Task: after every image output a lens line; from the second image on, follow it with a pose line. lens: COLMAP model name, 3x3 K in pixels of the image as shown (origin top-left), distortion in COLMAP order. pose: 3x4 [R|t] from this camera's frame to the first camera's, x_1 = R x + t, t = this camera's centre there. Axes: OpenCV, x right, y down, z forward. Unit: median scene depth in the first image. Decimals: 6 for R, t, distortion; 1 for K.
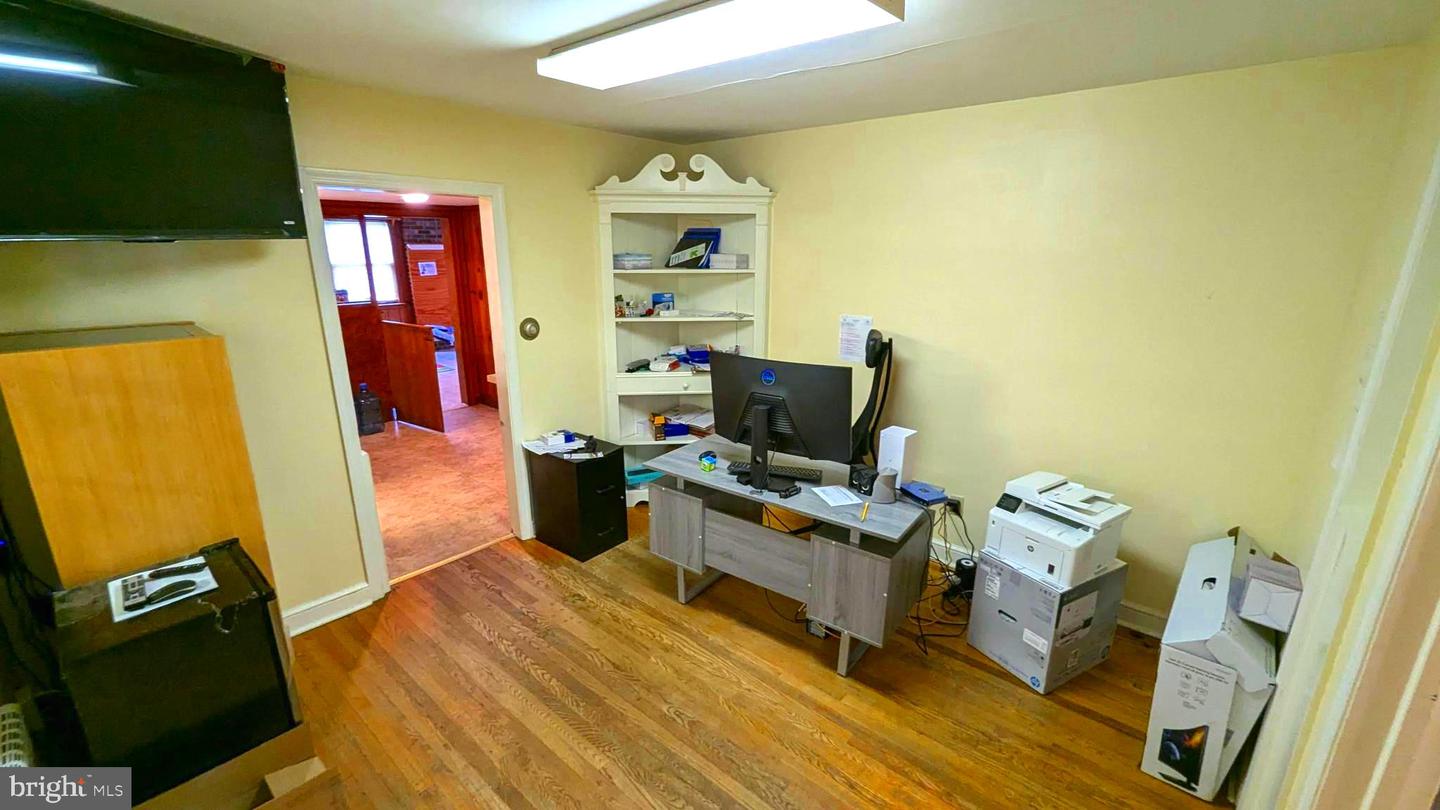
lens RADIAL K [[597.1, 0, 717.7], [0, 597.1, 408.8], [0, 0, 1]] dist [-0.002539, -0.000334]
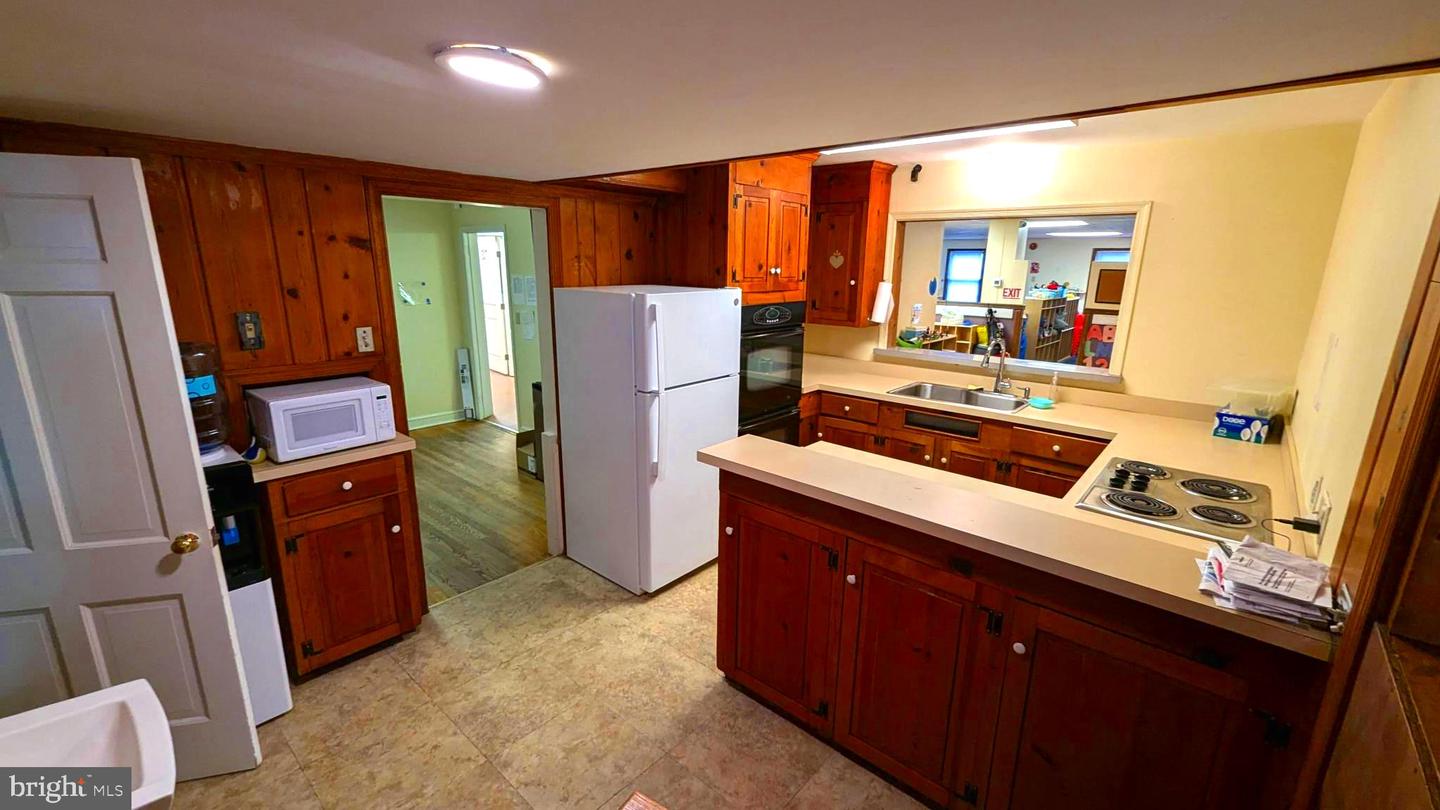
lens RADIAL K [[597.1, 0, 725.4], [0, 597.1, 410.7], [0, 0, 1]] dist [-0.002539, -0.000334]
pose [[-0.999861, -0.014651, -0.007906, -0.766812], [-0.016644, 0.869524, 0.493610, -0.449885], [-0.000357, 0.493674, -0.869647, 1.635747]]
